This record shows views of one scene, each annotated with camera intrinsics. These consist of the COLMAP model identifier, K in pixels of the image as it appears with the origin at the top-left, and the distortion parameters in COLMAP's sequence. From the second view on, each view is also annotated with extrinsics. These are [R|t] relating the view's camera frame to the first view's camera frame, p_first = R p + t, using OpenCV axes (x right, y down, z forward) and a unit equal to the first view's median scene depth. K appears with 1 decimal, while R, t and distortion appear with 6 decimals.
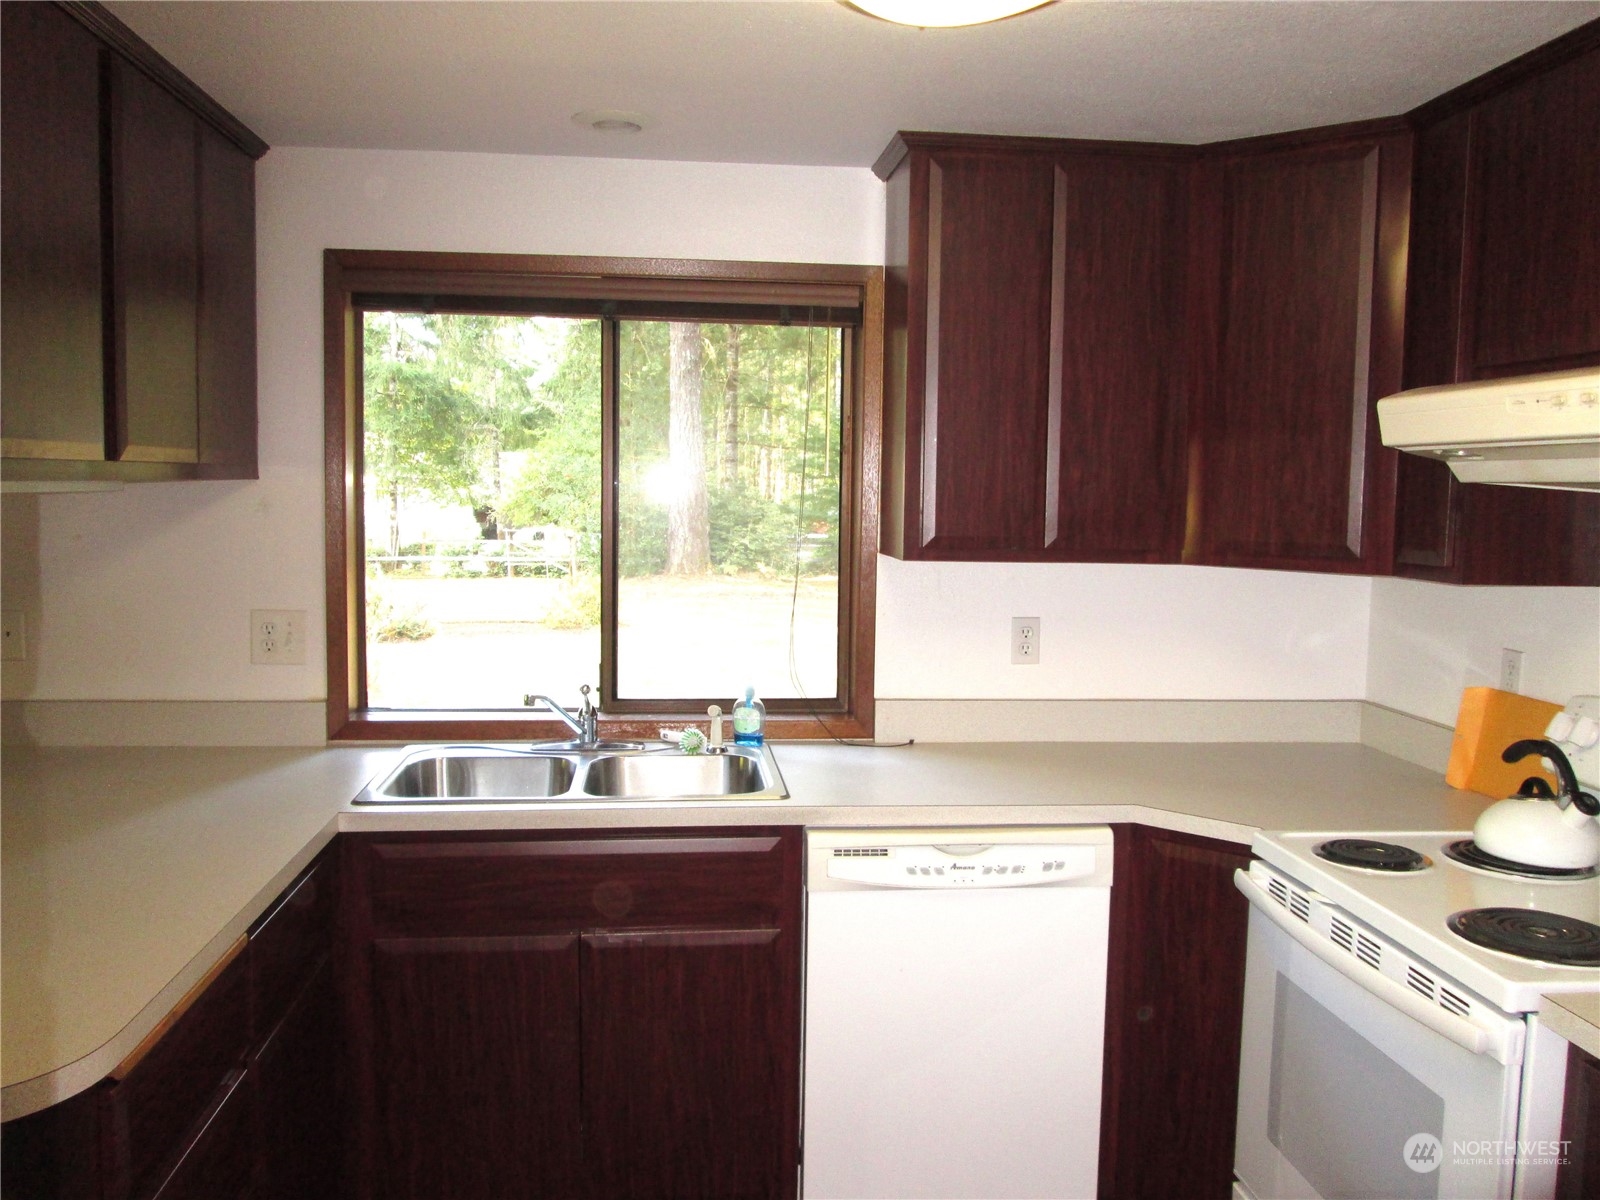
lens RADIAL K [[1354.7, 0, 800.0], [0, 1354.7, 600.0], [0, 0, 1]] dist [-0.001268, 0.003335]
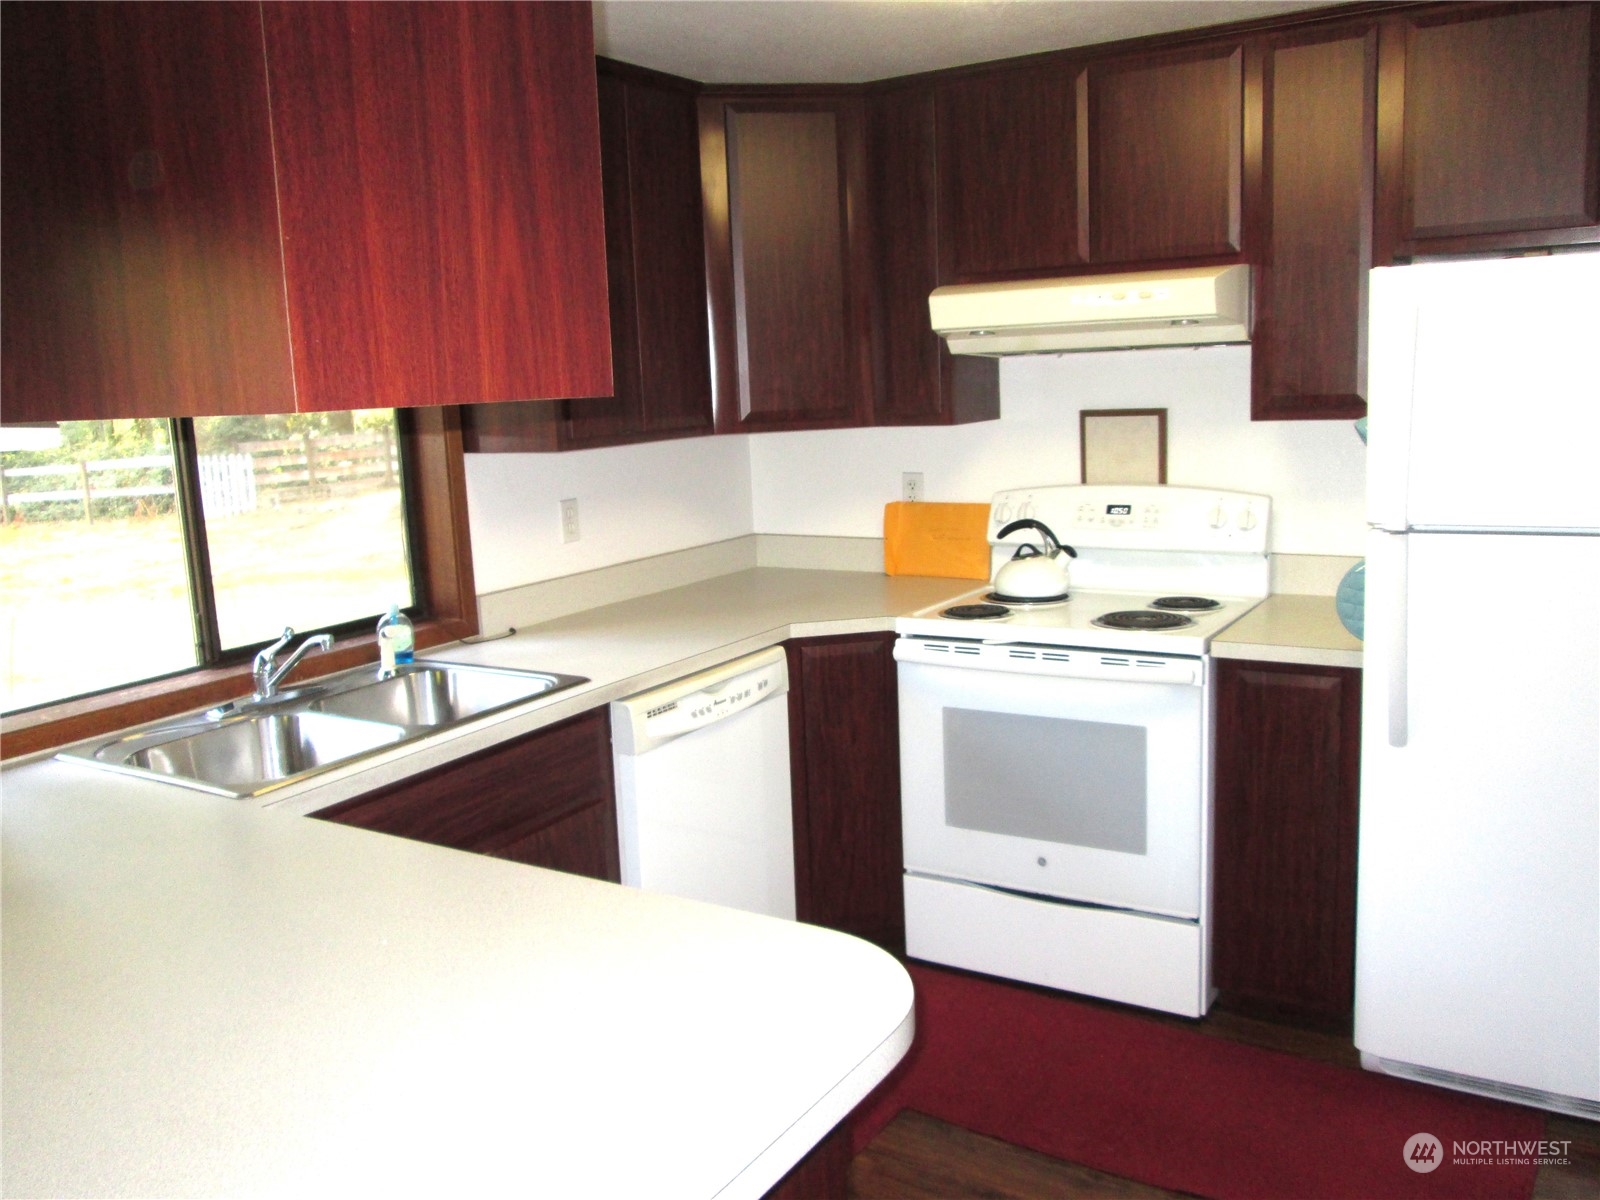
lens RADIAL K [[1354.7, 0, 800.0], [0, 1354.7, 600.0], [0, 0, 1]] dist [-0.001268, 0.003335]
pose [[0.597287, -0.173511, 0.783034, -0.735184], [0.120999, 0.984638, 0.125888, -0.027405], [-0.792848, 0.019555, 0.609106, 0.232834]]
